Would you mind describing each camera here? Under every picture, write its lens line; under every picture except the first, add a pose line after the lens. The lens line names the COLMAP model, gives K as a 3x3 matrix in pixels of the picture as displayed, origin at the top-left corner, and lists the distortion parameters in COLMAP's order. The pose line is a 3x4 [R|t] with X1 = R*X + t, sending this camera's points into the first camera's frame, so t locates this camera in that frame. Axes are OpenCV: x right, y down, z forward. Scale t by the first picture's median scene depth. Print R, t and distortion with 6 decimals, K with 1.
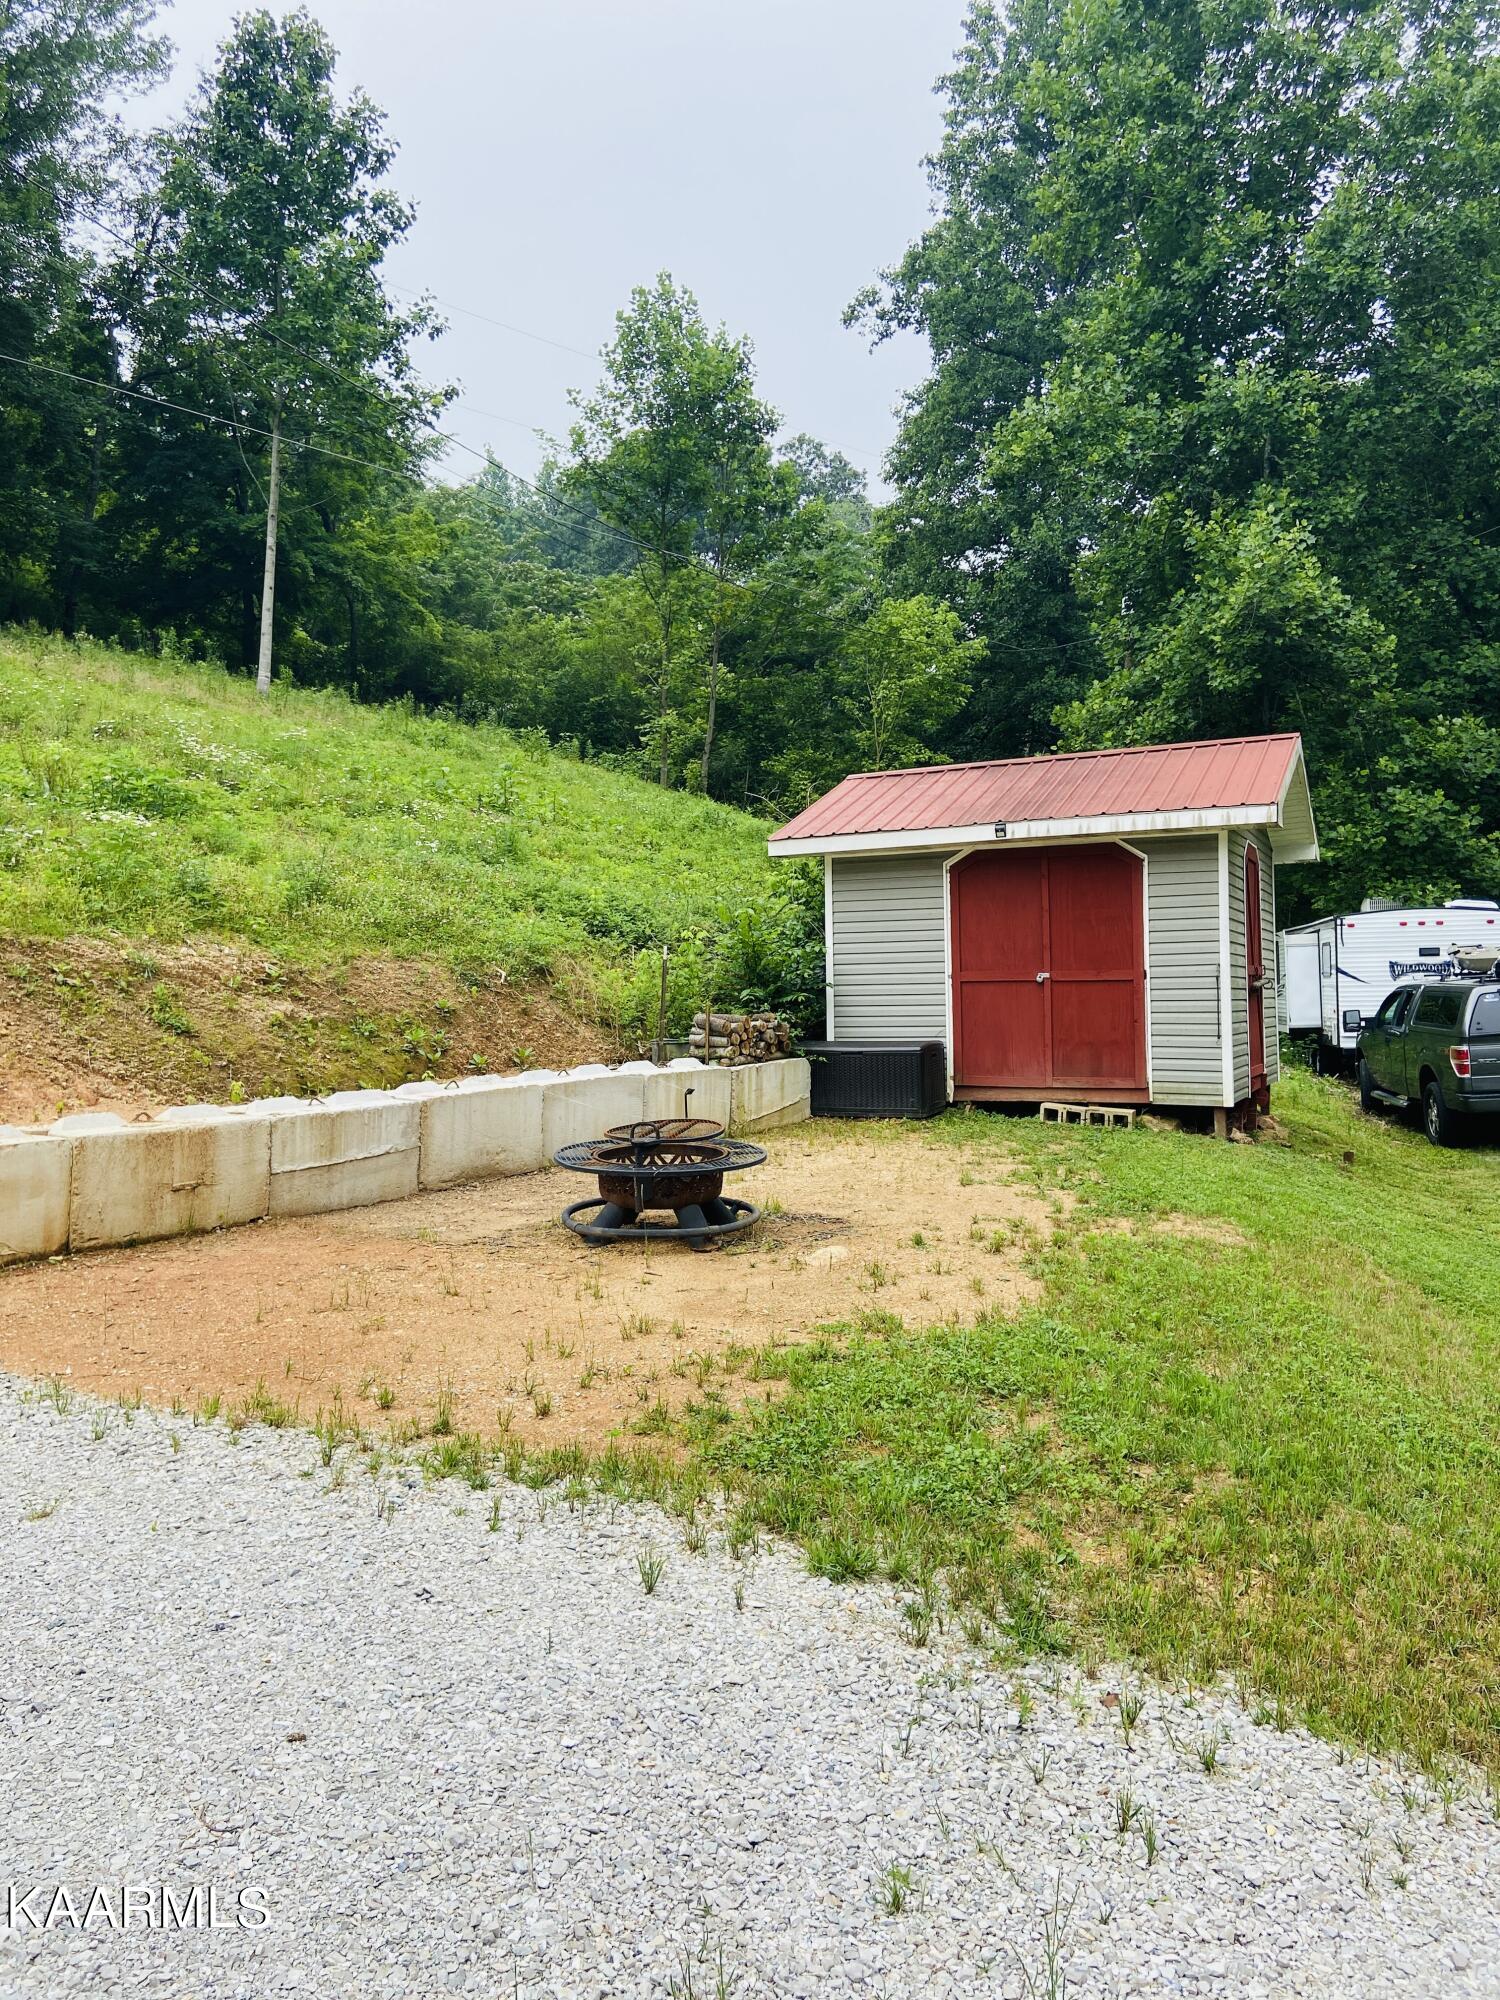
lens RADIAL K [[1509.6, 0, 750.8], [0, 1509.6, 1000.7], [0, 0, 1]] dist [0.090755, -0.062064]
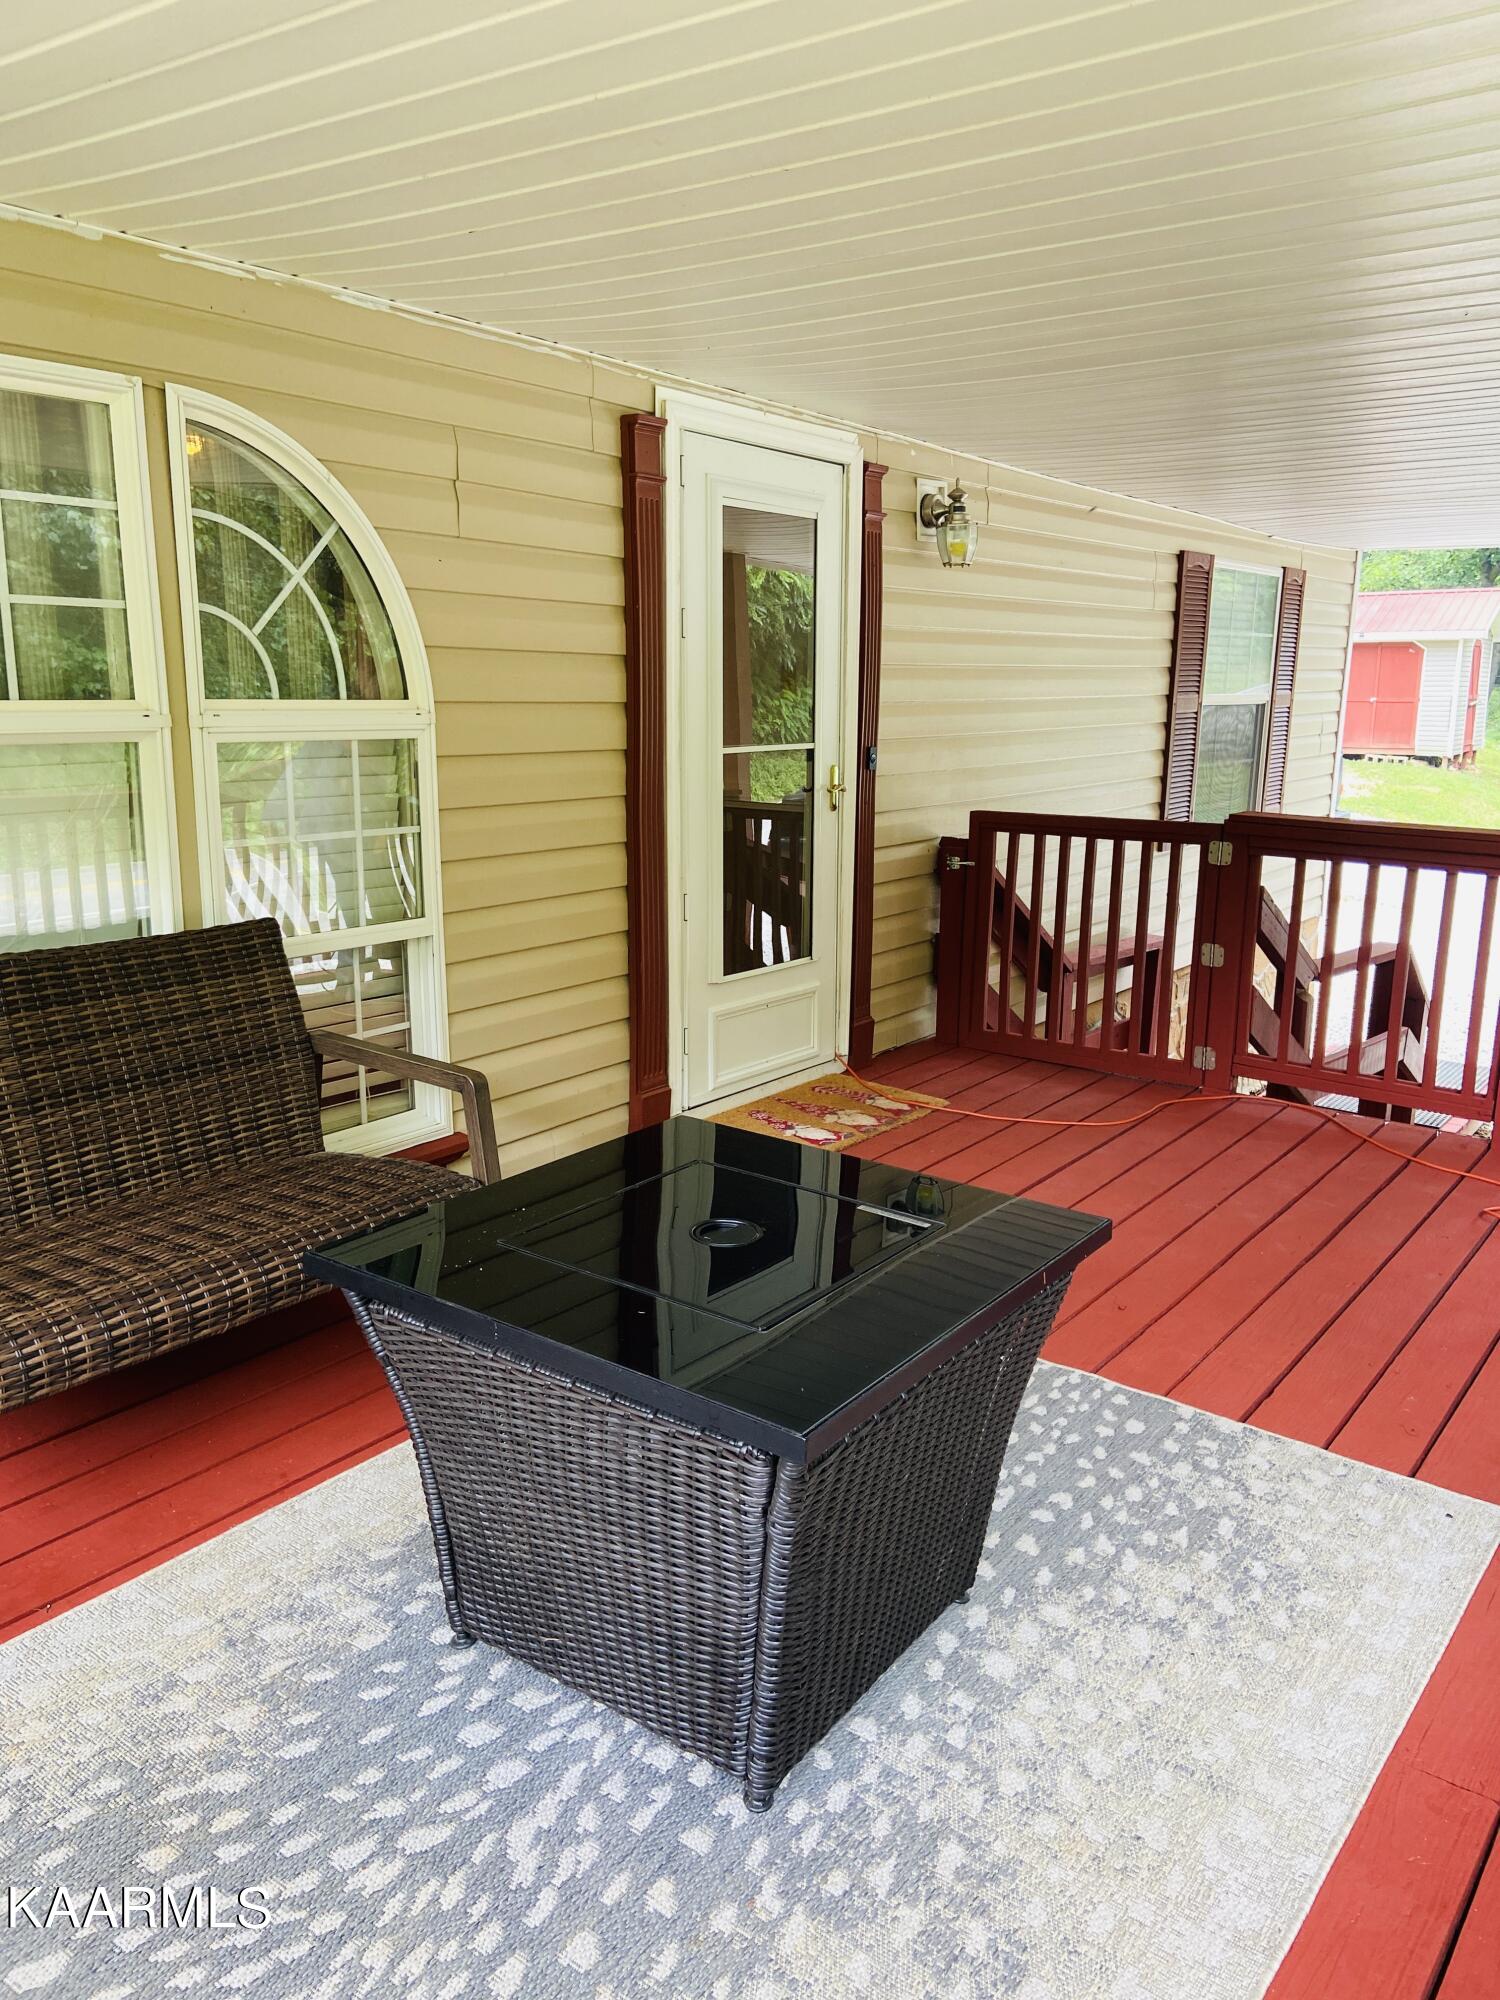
lens RADIAL K [[1509.6, 0, 748.8], [0, 1509.6, 1000.0], [0, 0, 1]] dist [0.090755, -0.062064]
pose [[0.989897, 0.047837, -0.133475, -0.426860], [-0.016427, 0.973721, 0.227151, -0.086664], [0.140833, -0.222664, 0.964669, -1.538615]]
